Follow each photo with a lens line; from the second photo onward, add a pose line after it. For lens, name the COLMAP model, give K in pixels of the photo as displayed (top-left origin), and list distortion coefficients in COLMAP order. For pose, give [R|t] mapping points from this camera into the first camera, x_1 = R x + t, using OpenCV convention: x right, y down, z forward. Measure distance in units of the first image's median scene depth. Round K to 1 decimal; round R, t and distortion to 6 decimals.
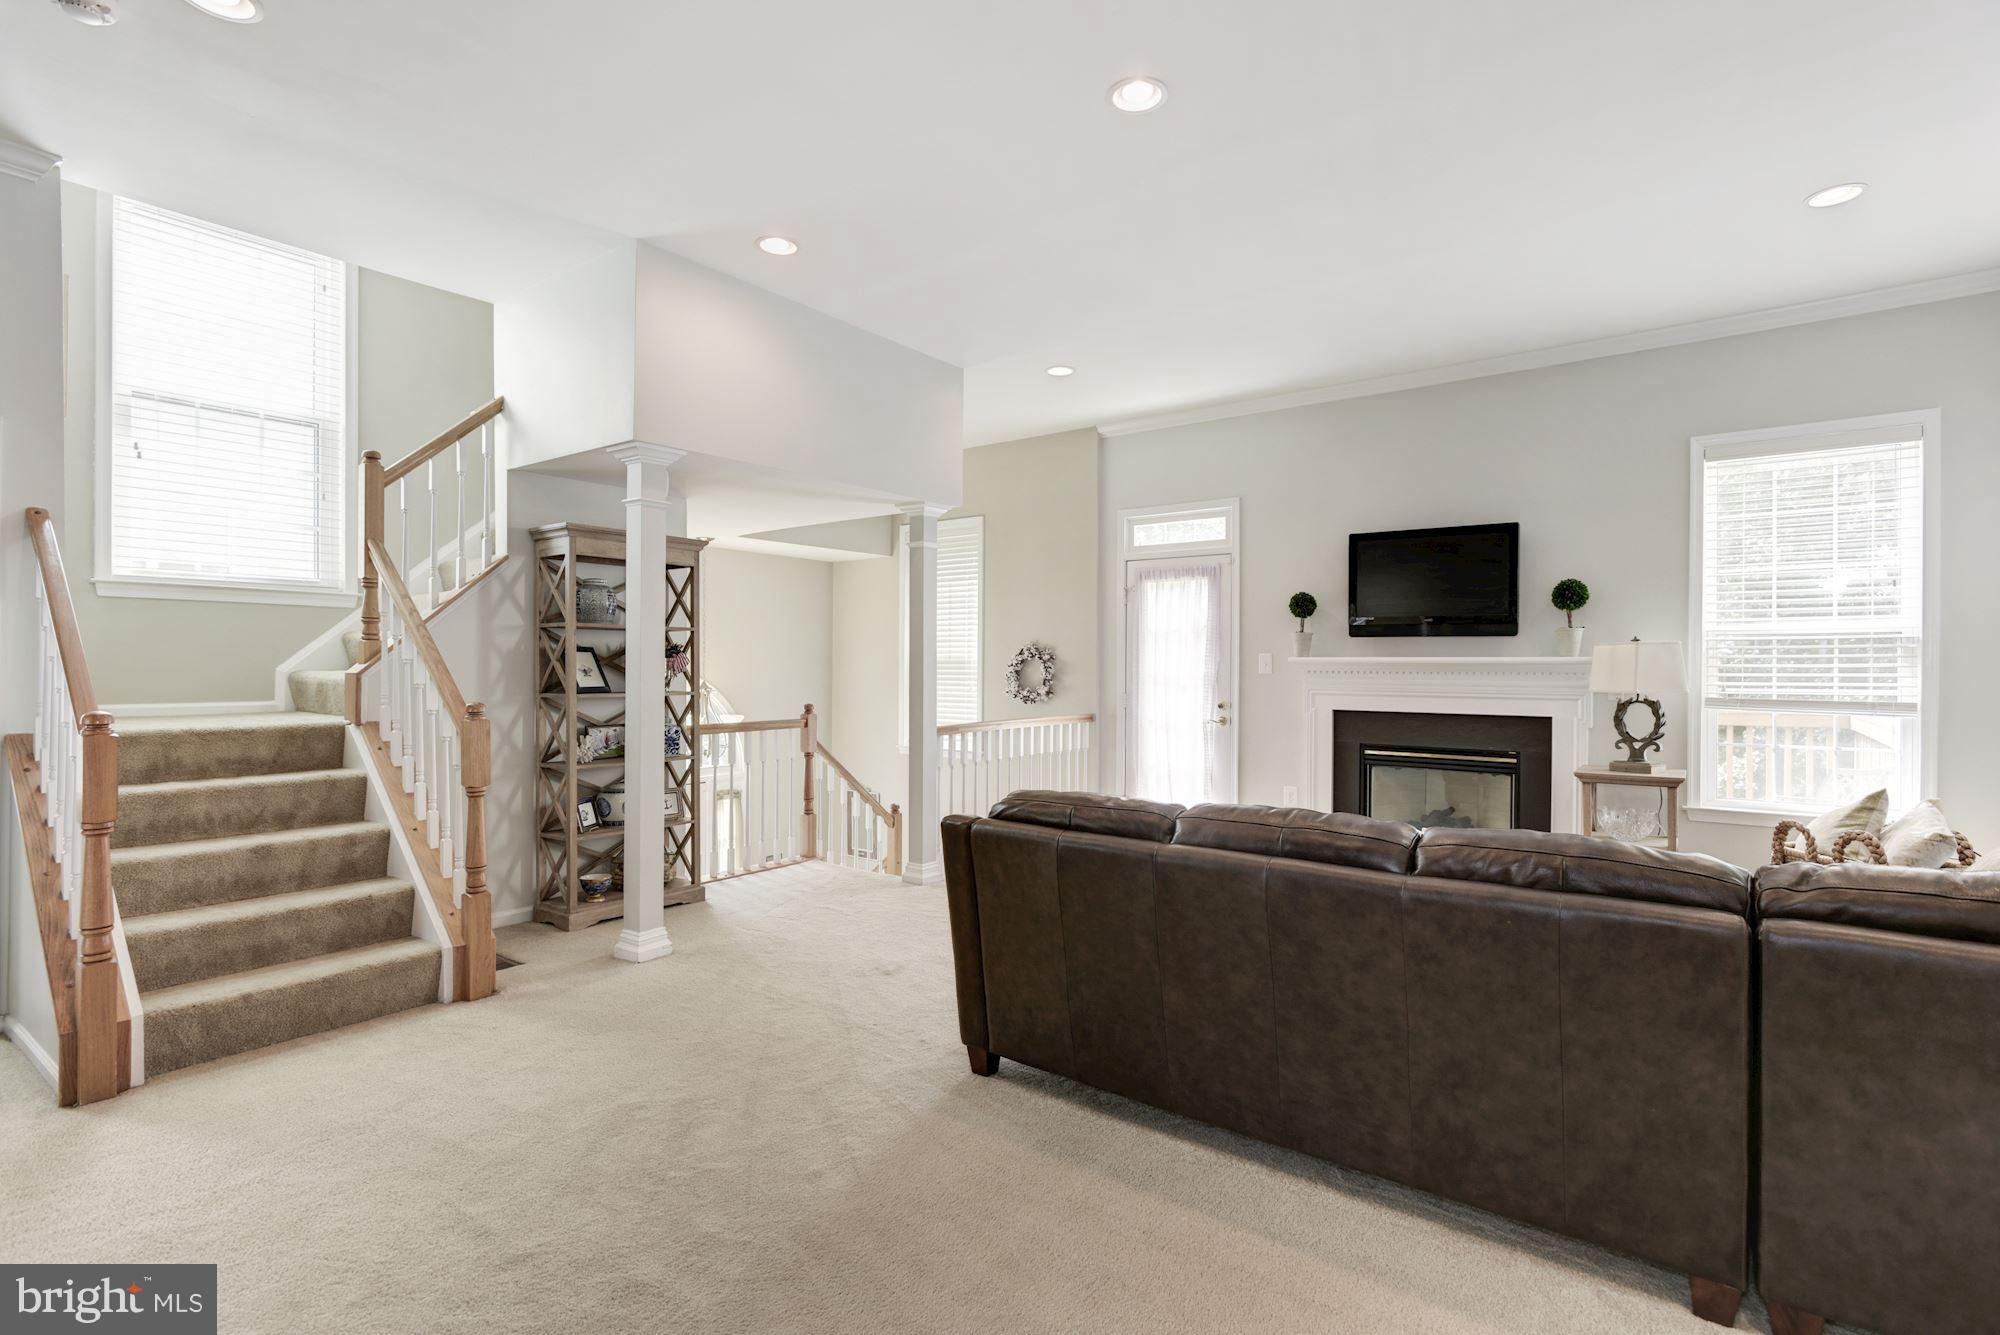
lens RADIAL K [[936.2, 0, 1010.4], [0, 936.2, 666.9], [0, 0, 1]] dist [0.000258, 0.001097]
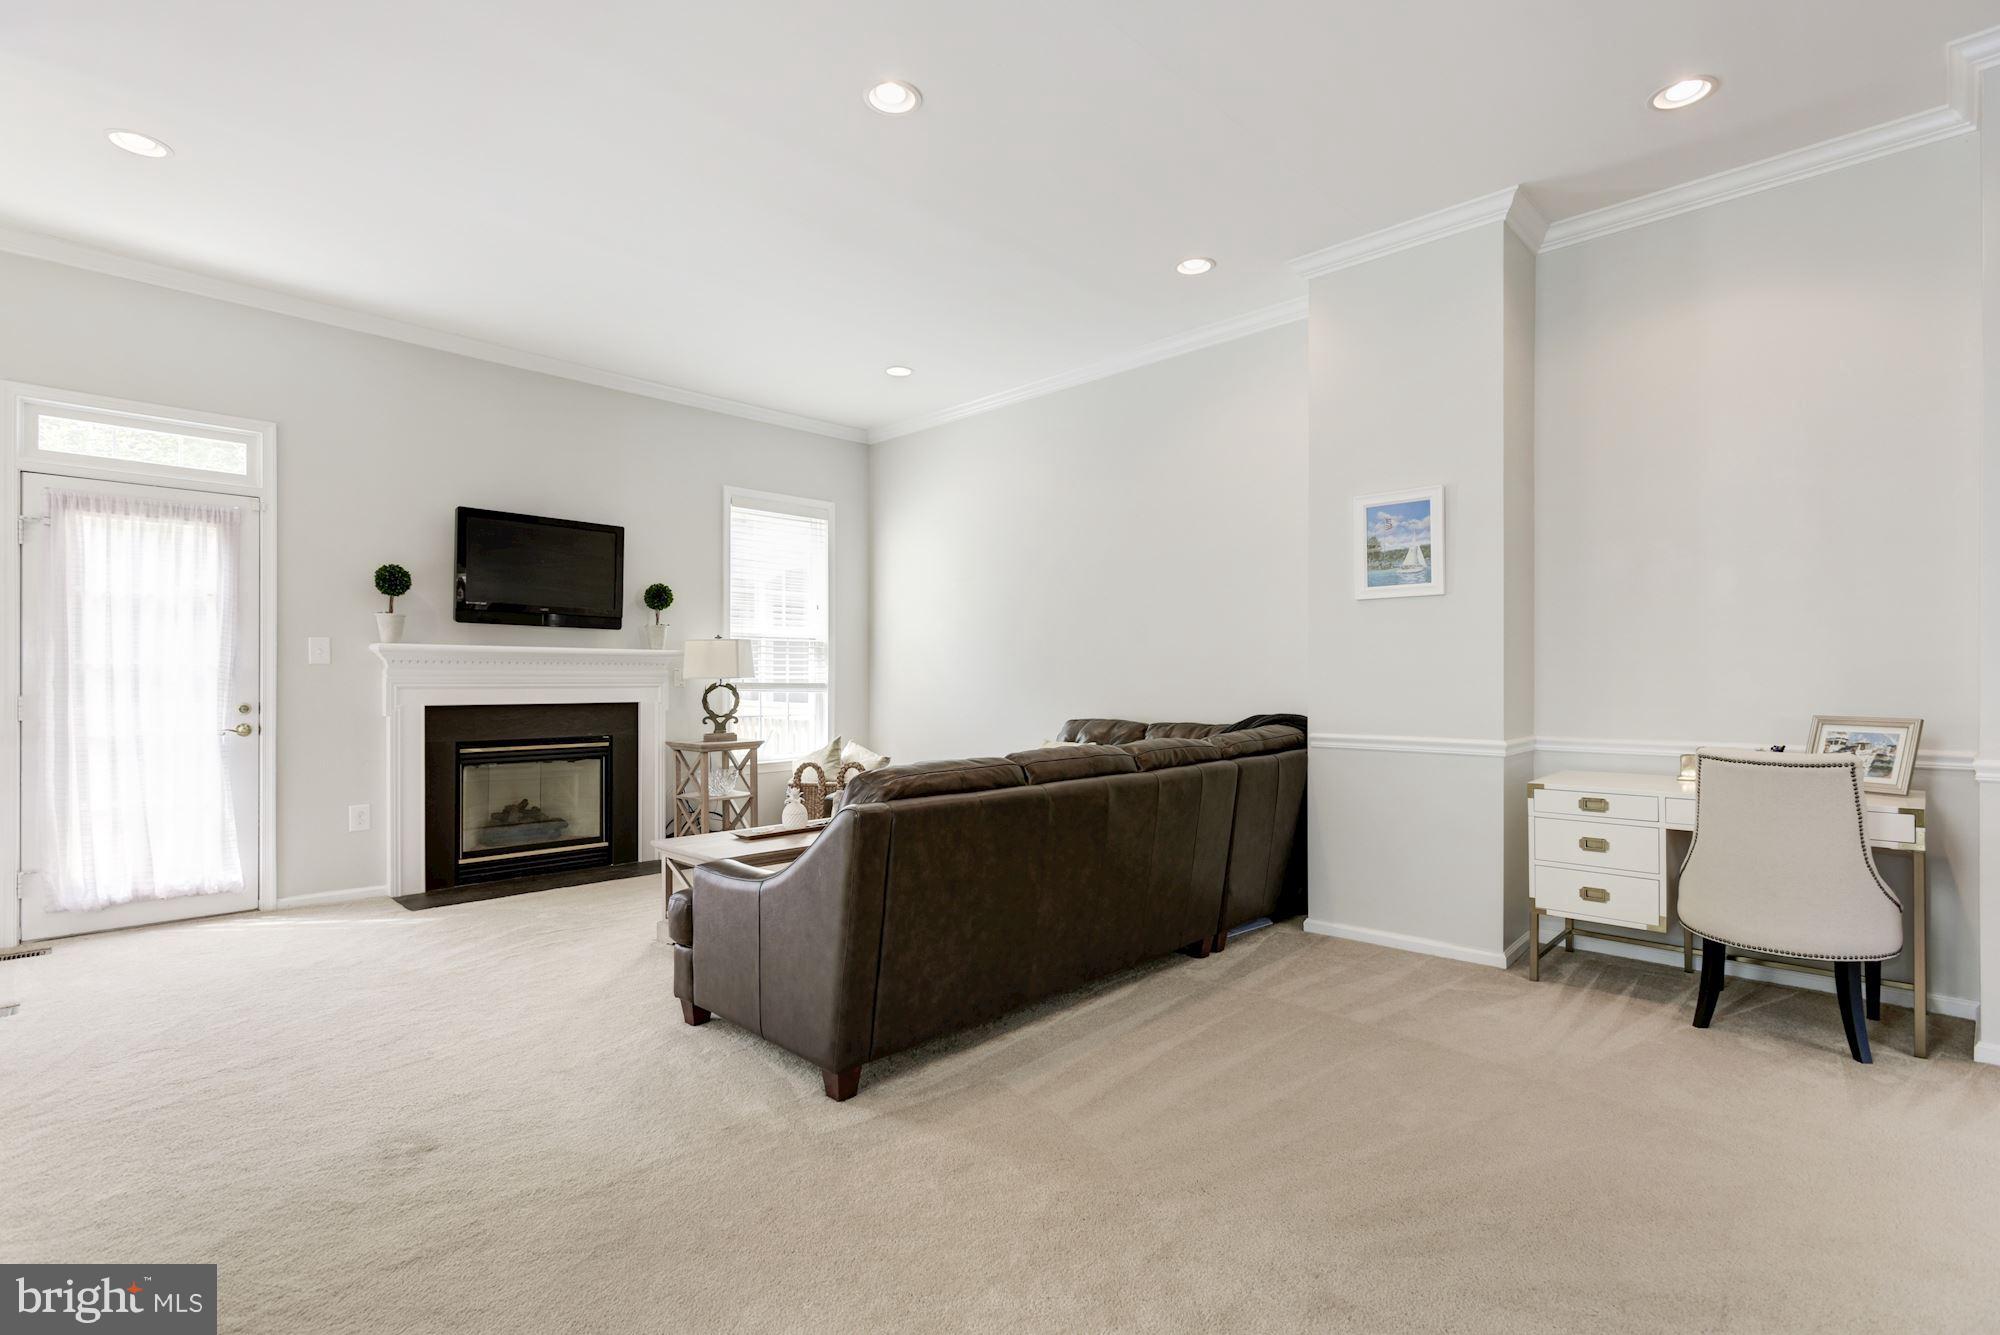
lens RADIAL K [[936.2, 0, 1001.5], [0, 936.2, 674.8], [0, 0, 1]] dist [0.000258, 0.001097]
pose [[0.131300, -0.001635, 0.991341, -0.493137], [0.002047, 0.999997, 0.001378, 0.019402], [-0.991341, 0.001848, 0.131303, 0.411257]]
